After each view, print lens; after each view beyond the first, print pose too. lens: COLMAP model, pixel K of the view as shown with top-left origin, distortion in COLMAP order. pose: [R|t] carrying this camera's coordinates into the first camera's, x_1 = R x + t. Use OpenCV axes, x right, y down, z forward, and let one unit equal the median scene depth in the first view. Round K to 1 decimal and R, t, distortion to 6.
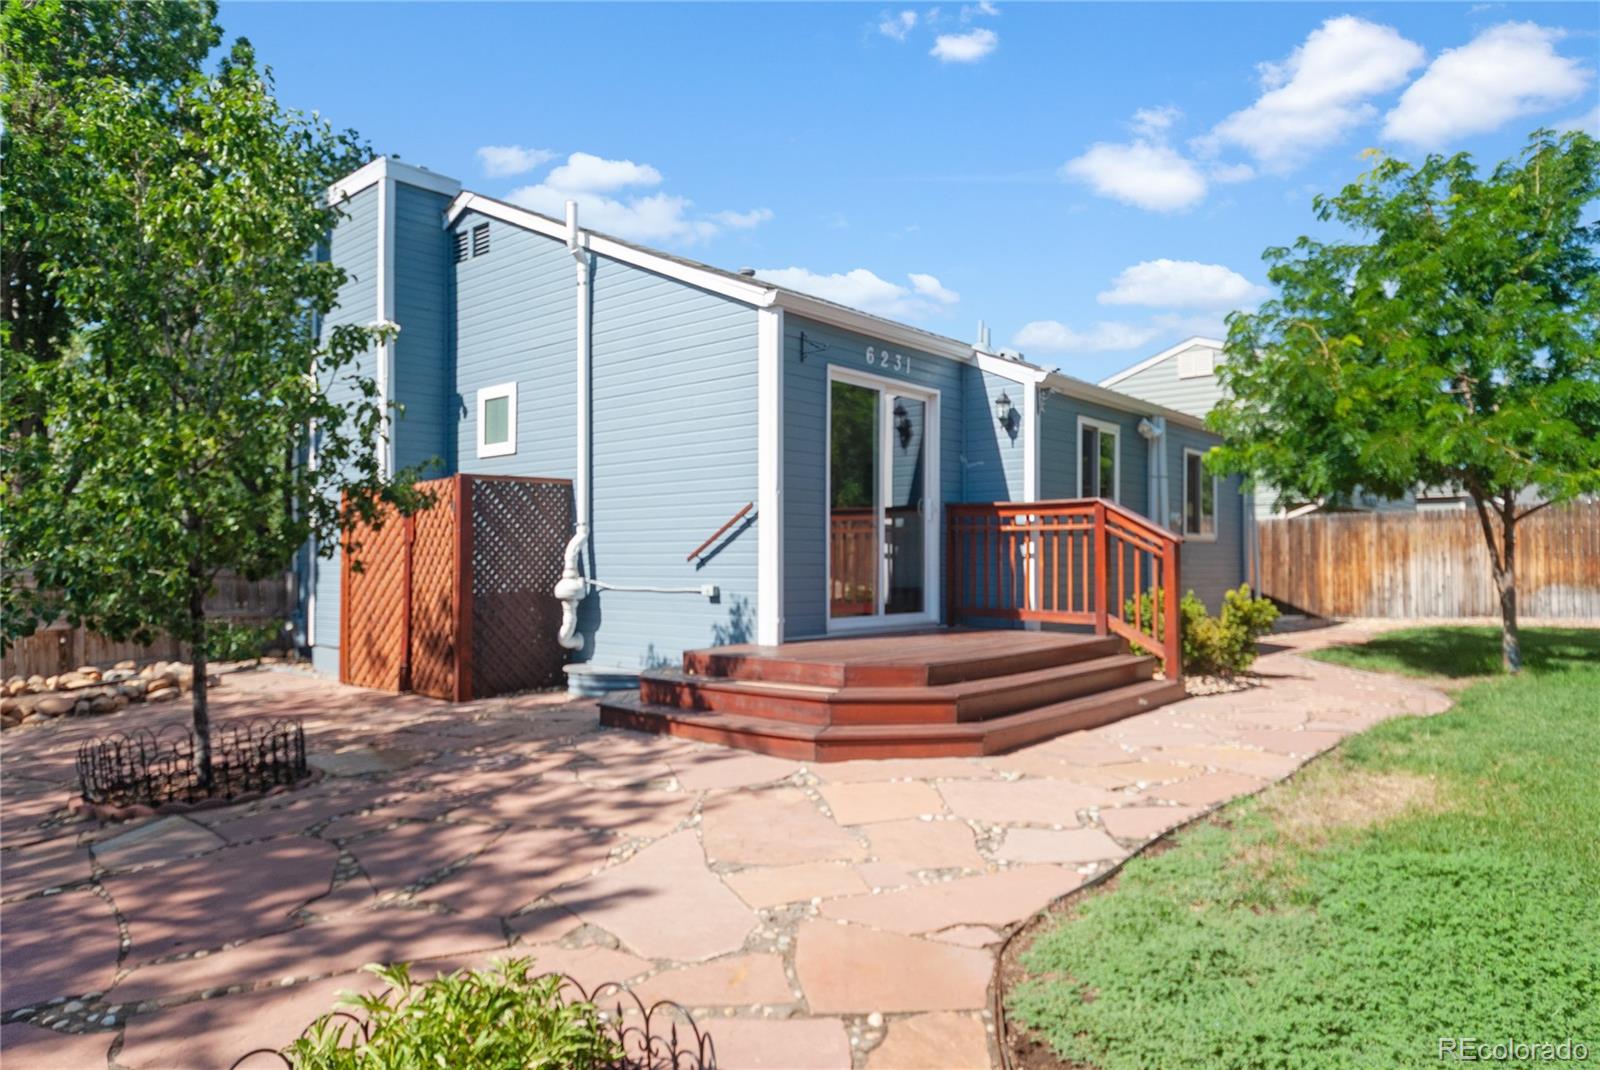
lens RADIAL K [[1020.8, 0, 801.3], [0, 1020.8, 536.7], [0, 0, 1]] dist [-0.002436, -0.000229]
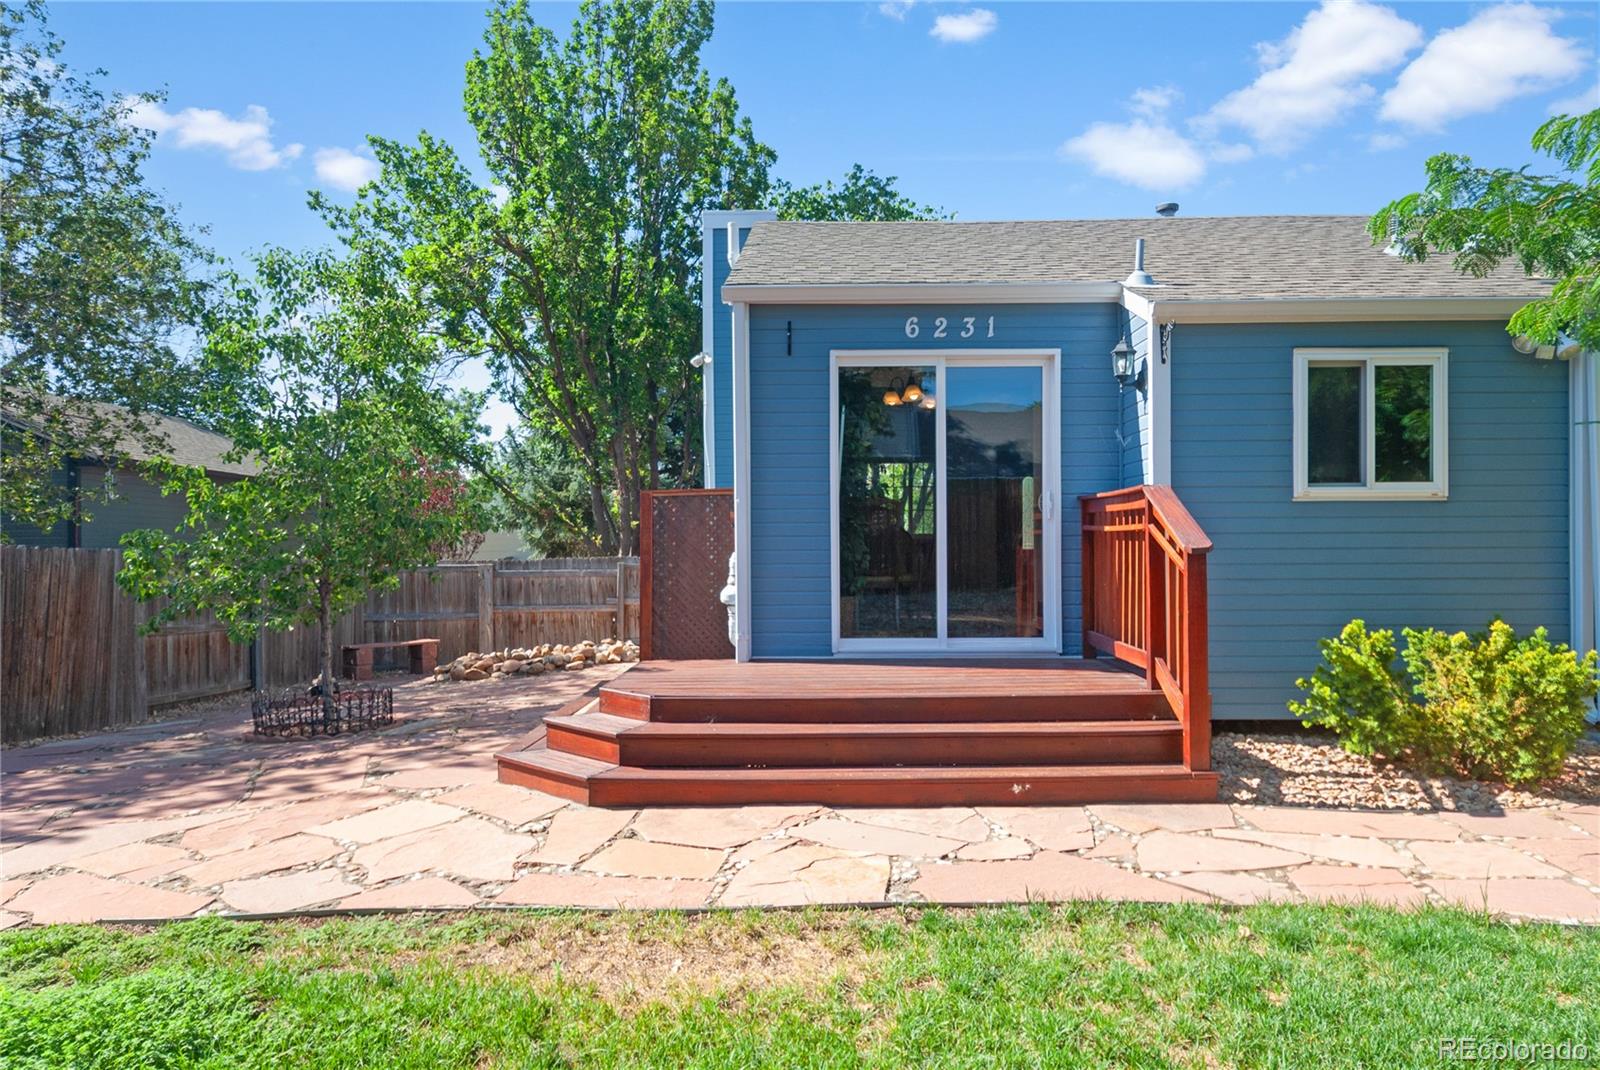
lens RADIAL K [[1036.6, 0, 801.3], [0, 1036.6, 542.4], [0, 0, 1]] dist [0.000726, 0.000152]
pose [[0.641047, -0.010517, -0.767429, 0.655603], [0.023035, 0.999719, 0.005541, -0.007925], [0.767155, -0.021230, 0.641110, 0.378864]]
